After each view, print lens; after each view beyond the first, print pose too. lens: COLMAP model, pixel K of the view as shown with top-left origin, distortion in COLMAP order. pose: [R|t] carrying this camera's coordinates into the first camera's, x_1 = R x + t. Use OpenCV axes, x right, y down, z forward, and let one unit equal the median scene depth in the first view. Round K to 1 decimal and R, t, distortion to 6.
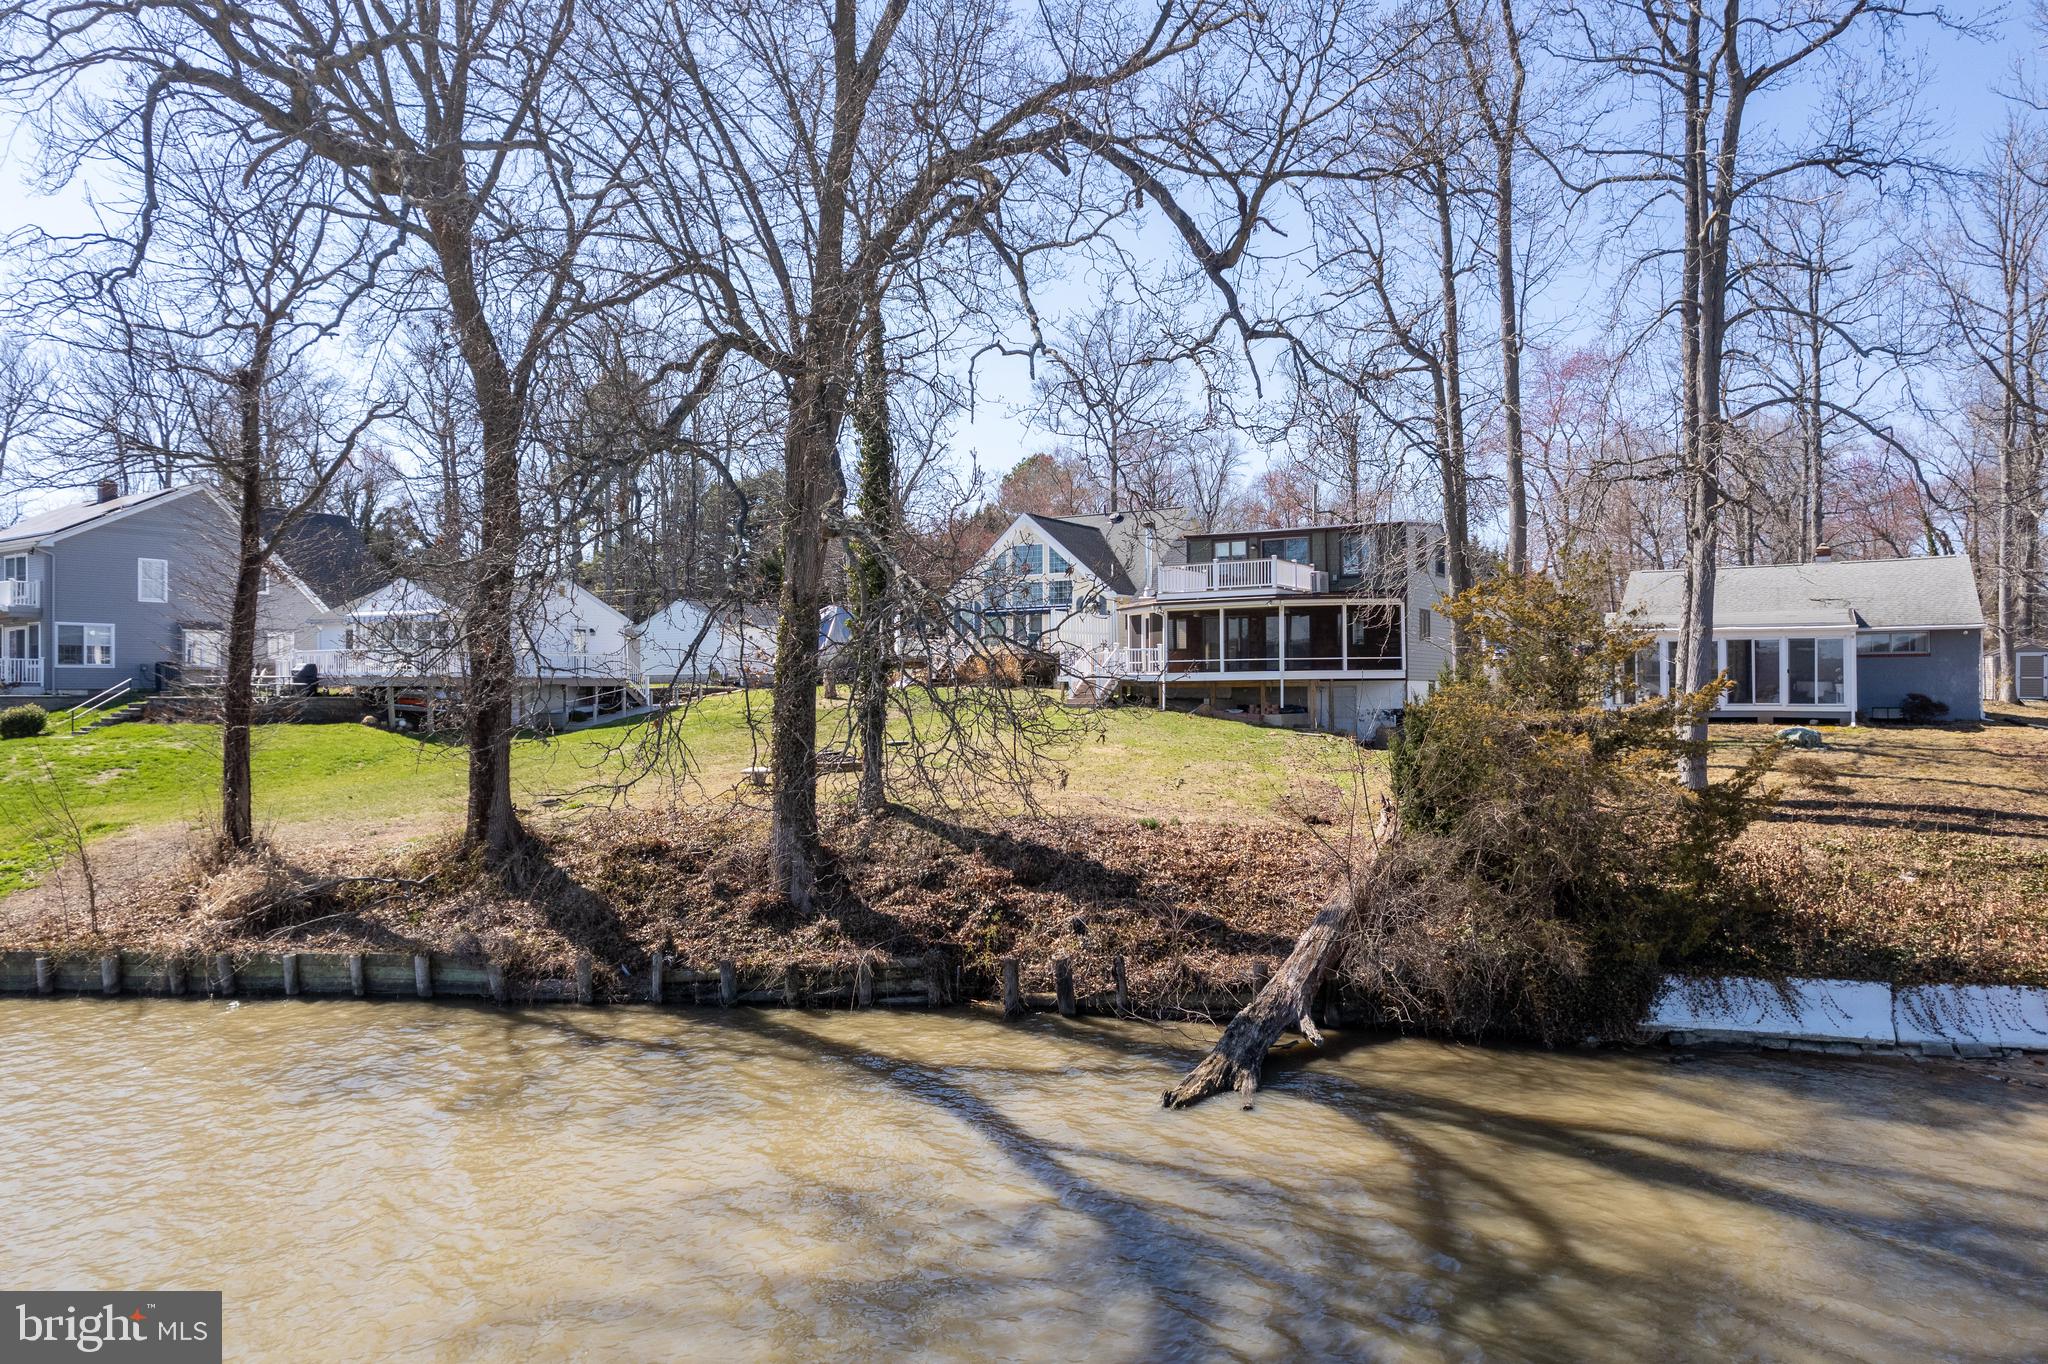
lens RADIAL K [[1308.0, 0, 1032.2], [0, 1308.0, 686.3], [0, 0, 1]] dist [-0.068343, 0.070817]
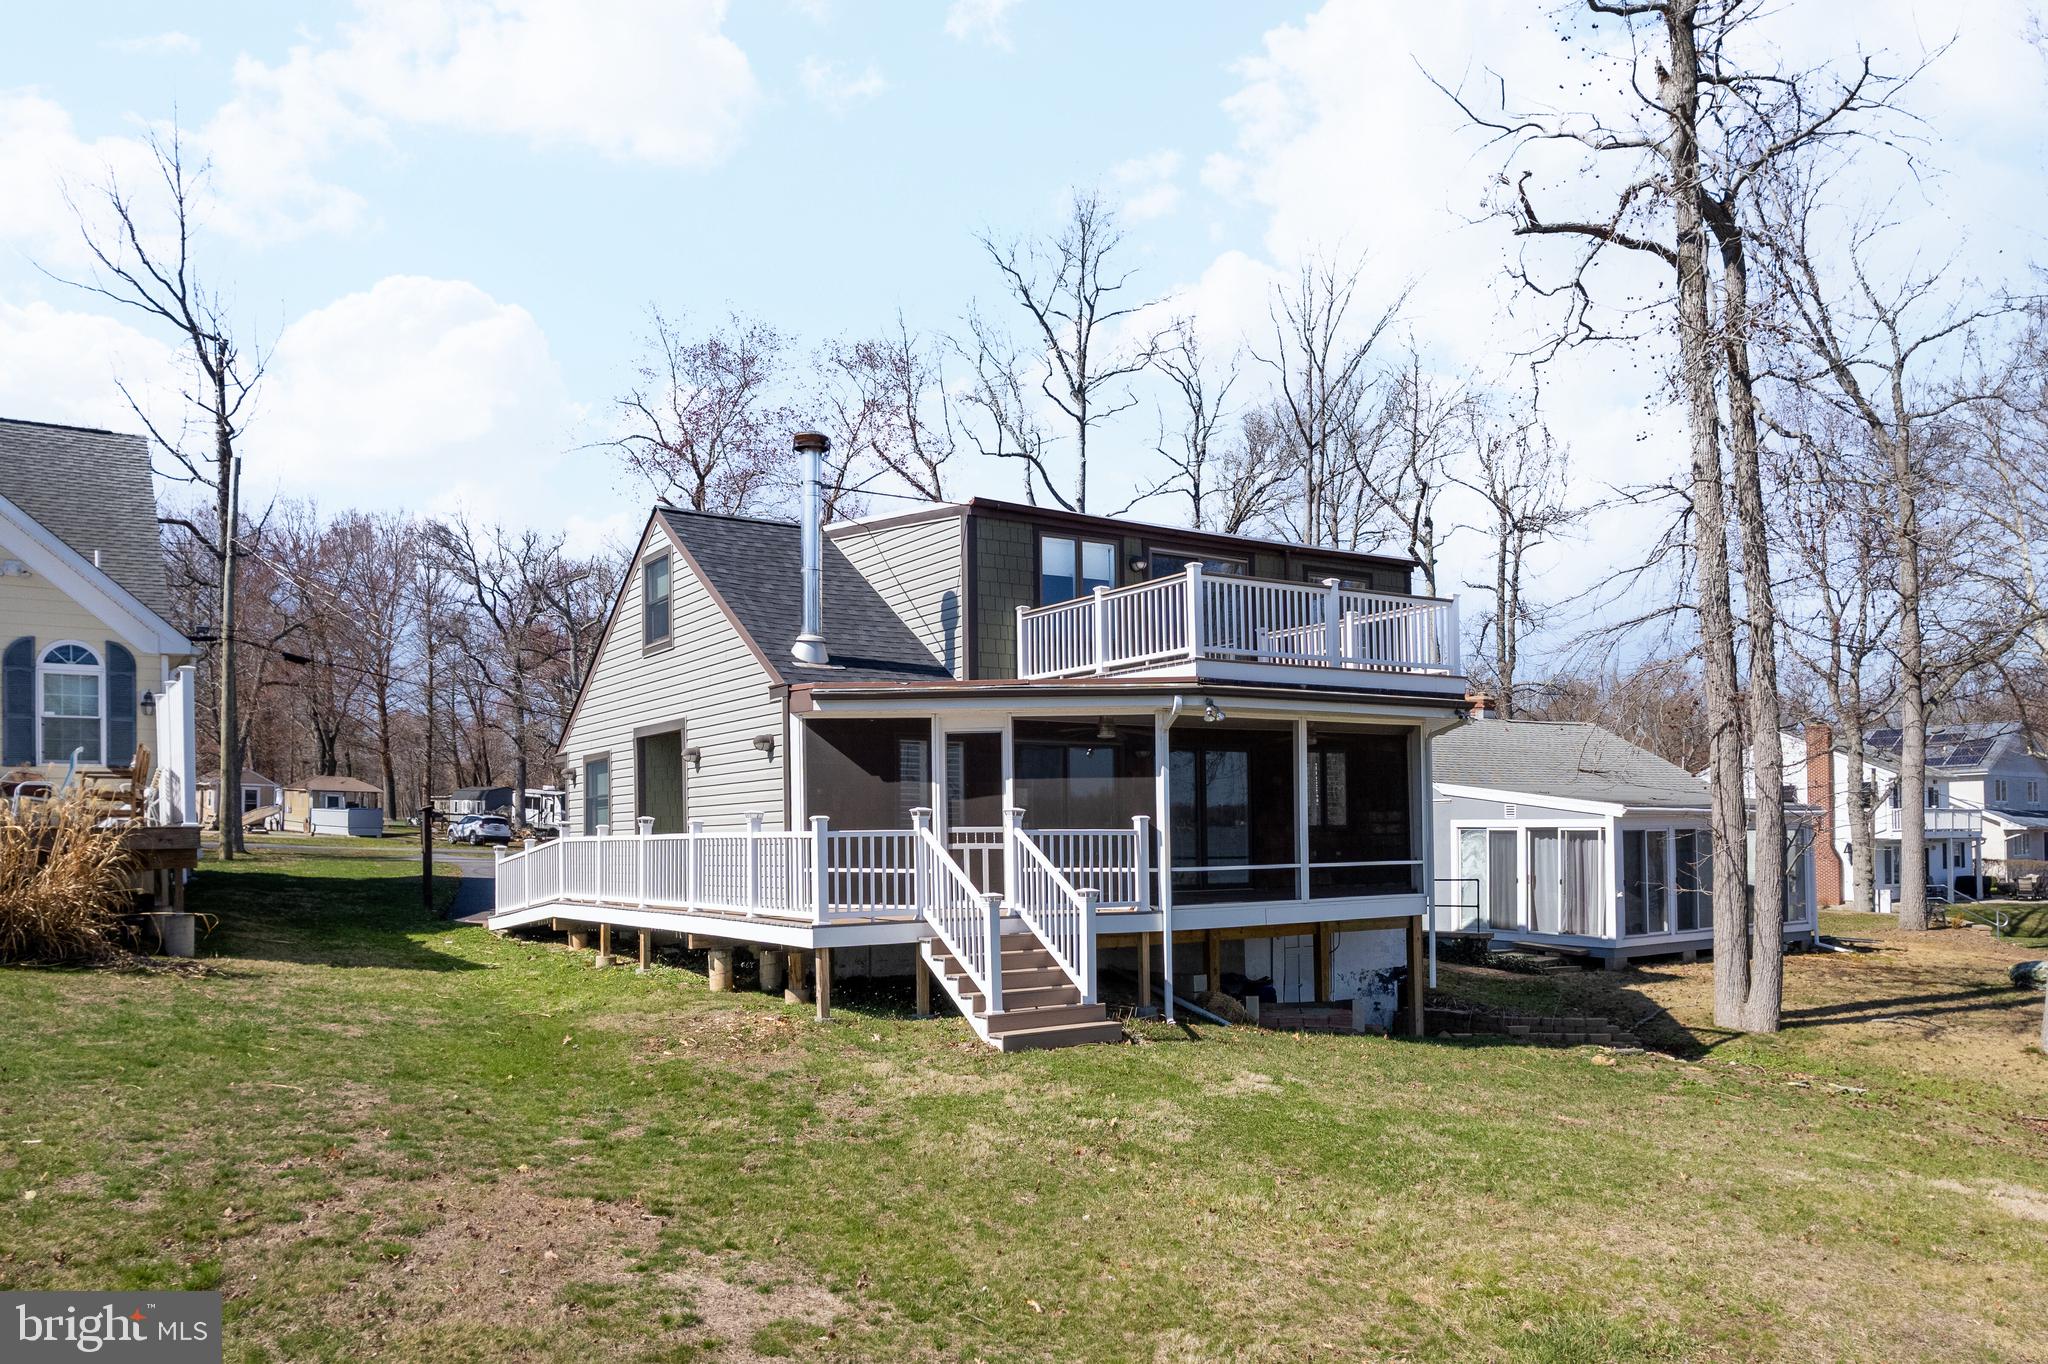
lens RADIAL K [[1549.9, 0, 1067.1], [0, 1549.9, 838.5], [0, 0, 1]] dist [-0.076259, 0.095415]
pose [[0.396992, 0.001119, 0.917821, -0.267700], [0.009383, 0.999942, -0.005277, -0.025706], [-0.917774, 0.010707, 0.396959, 0.892407]]
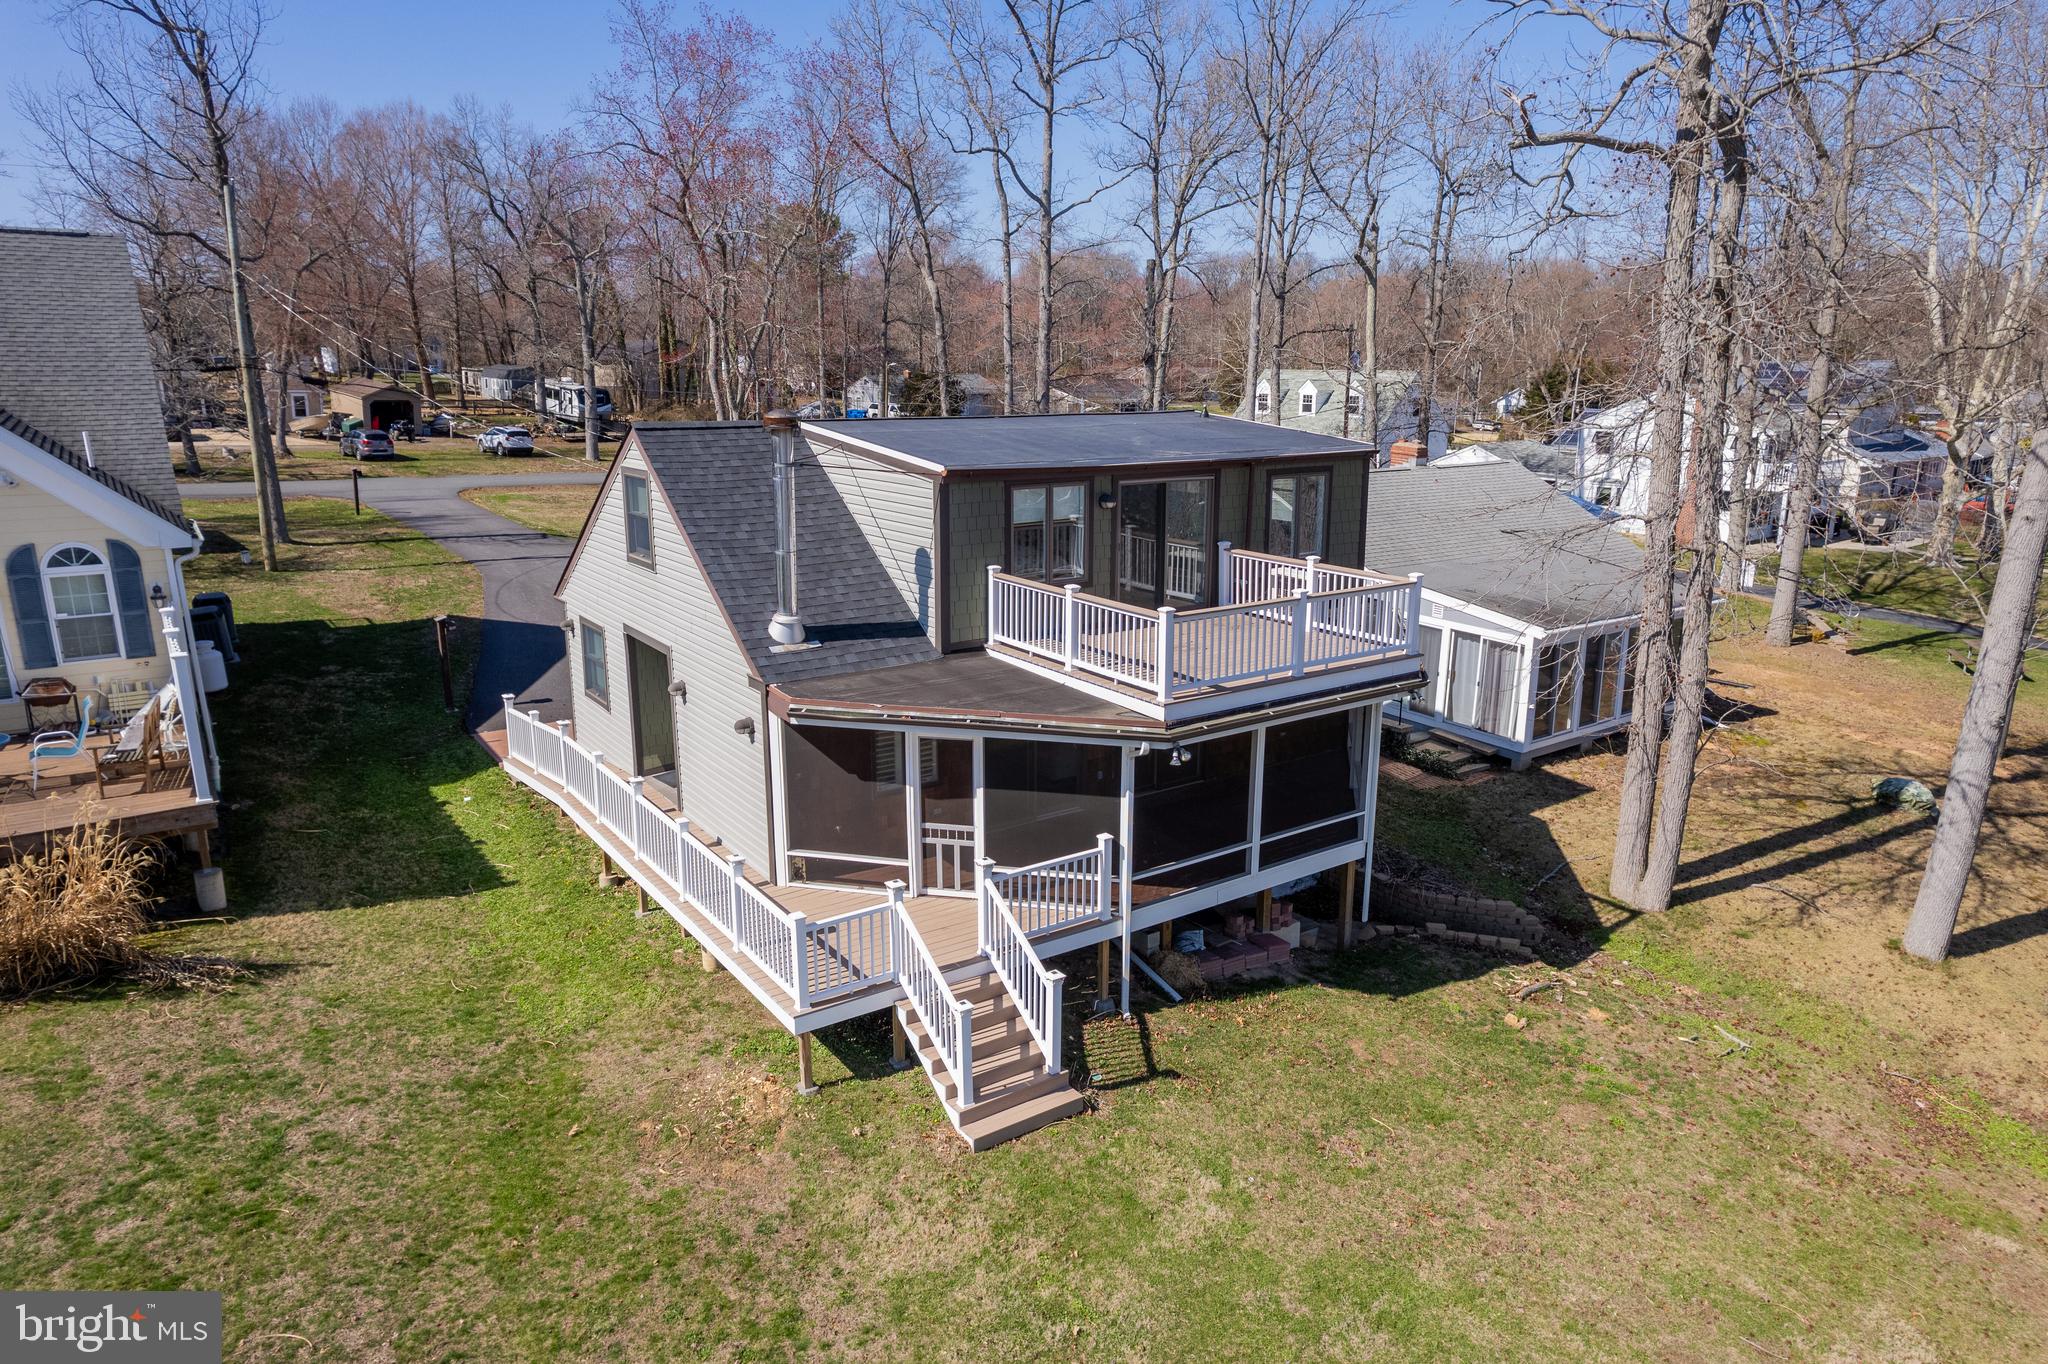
lens RADIAL K [[1309.1, 0, 1028.4], [0, 1309.1, 690.6], [0, 0, 1]] dist [-0.069349, 0.075952]
pose [[0.396412, -0.223524, 0.890447, -0.209332], [-0.004474, 0.969426, 0.245341, -0.156861], [-0.918062, -0.101240, 0.383292, 0.920260]]
